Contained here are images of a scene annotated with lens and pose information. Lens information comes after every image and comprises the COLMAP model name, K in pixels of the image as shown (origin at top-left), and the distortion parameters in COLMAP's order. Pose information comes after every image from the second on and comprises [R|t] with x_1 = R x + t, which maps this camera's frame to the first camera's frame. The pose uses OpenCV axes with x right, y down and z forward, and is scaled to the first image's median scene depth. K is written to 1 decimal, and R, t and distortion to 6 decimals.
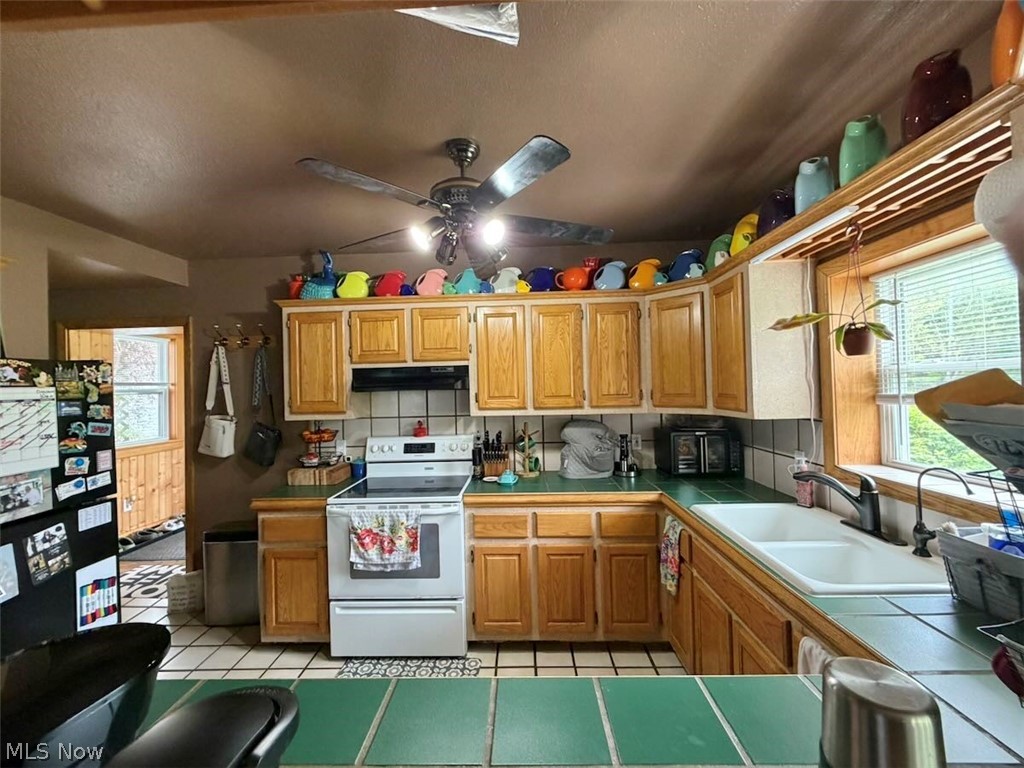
lens RADIAL K [[408.0, 0, 511.3], [0, 408.0, 384.0], [0, 0, 1]] dist [-0.000047, -0.000462]
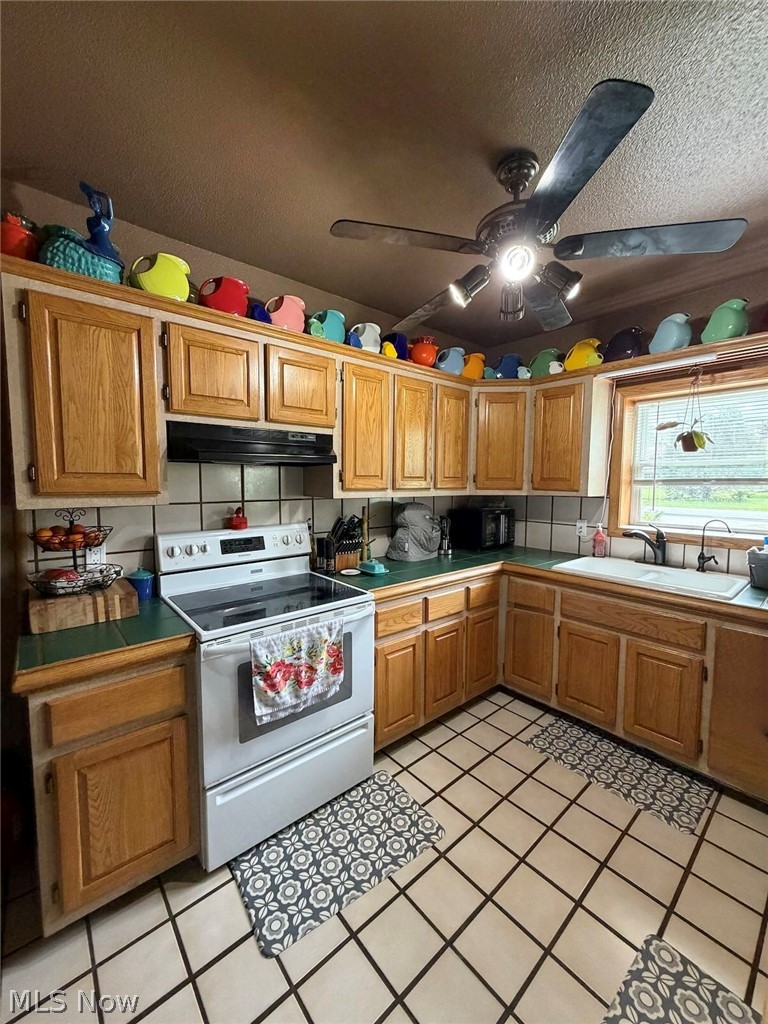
lens RADIAL K [[408.0, 0, 385.4], [0, 408.0, 511.9], [0, 0, 1]] dist [-0.000047, -0.000462]
pose [[0.732175, -0.025931, 0.680622, -0.636312], [-0.031545, 0.996912, 0.071916, 0.048367], [-0.680385, -0.074125, 0.729096, 0.375447]]
